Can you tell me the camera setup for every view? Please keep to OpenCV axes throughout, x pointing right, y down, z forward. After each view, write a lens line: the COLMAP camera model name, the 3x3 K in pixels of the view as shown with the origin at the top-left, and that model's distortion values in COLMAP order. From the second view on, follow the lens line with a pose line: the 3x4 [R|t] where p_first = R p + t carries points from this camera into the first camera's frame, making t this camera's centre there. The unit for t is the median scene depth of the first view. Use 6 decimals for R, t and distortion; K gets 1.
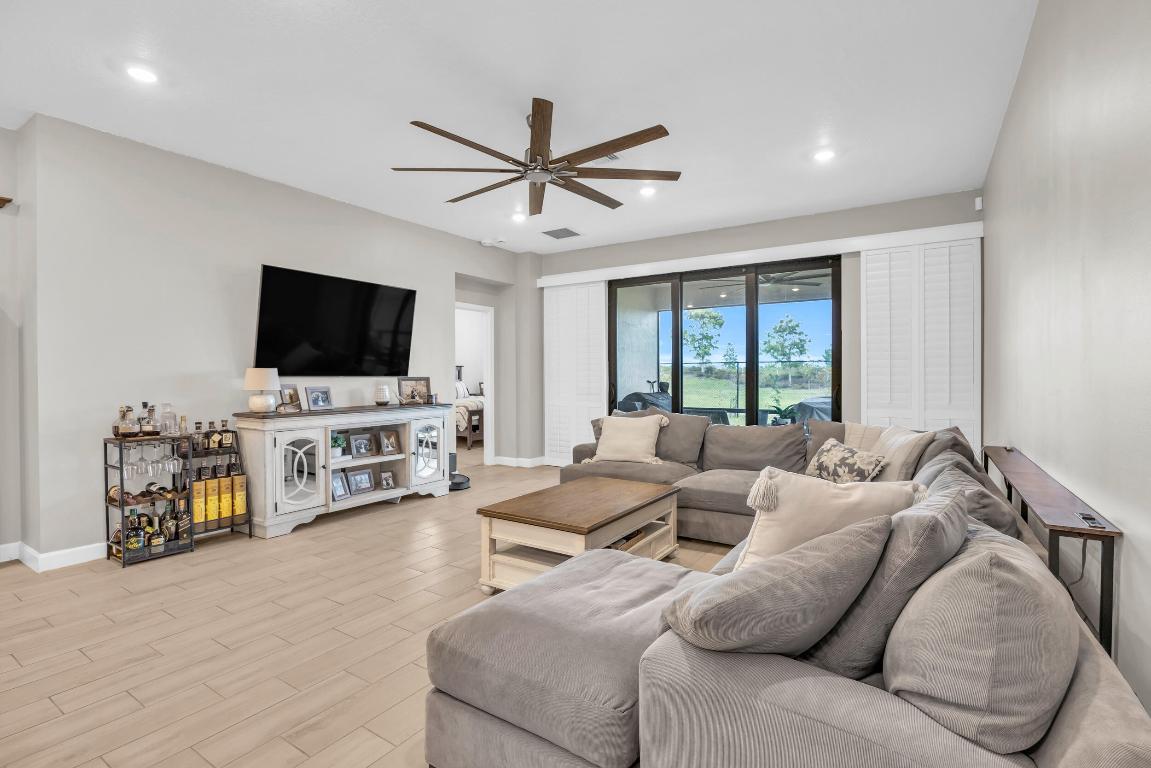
lens RADIAL K [[545.8, 0, 565.4], [0, 545.8, 385.5], [0, 0, 1]] dist [-0.017957, -0.000698]
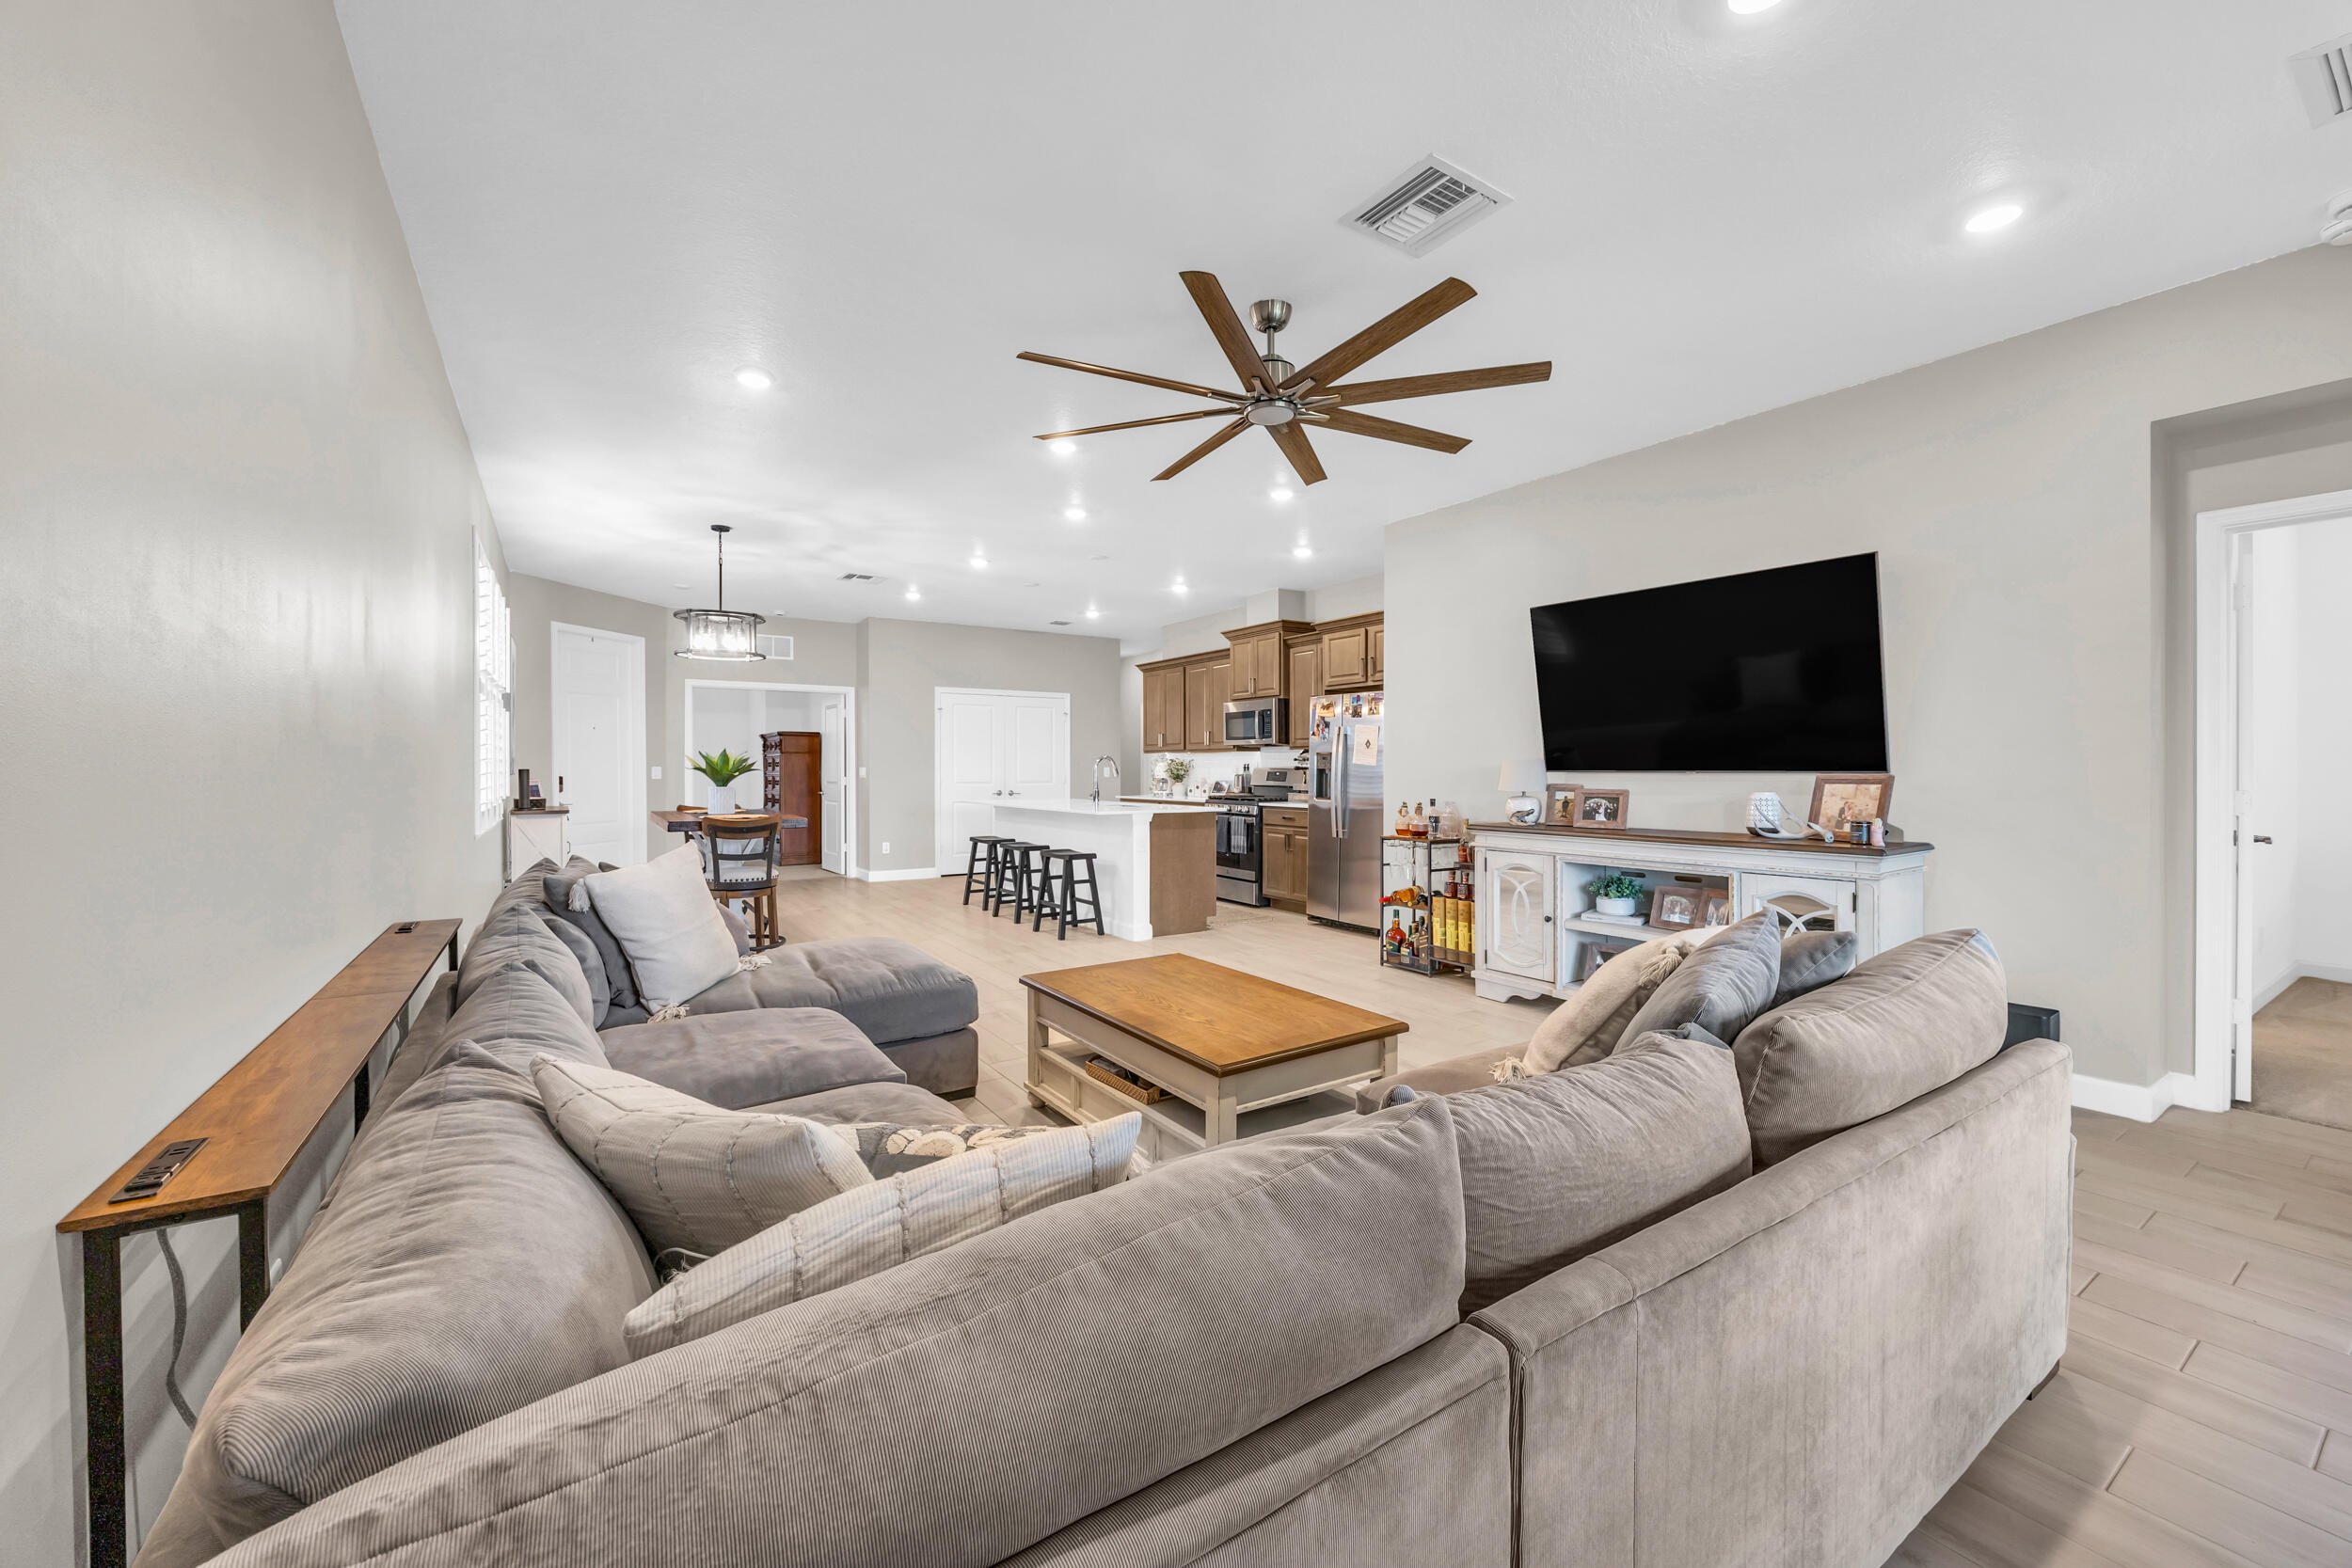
lens RADIAL K [[919.9, 0, 1154.3], [0, 919.9, 774.5], [0, 0, 1]] dist [0.000161, -0.000035]
pose [[-0.413863, 0.011249, -0.910270, 0.608861], [-0.012782, 0.999753, 0.018167, -0.024381], [0.910249, 0.019154, -0.413617, 0.909780]]
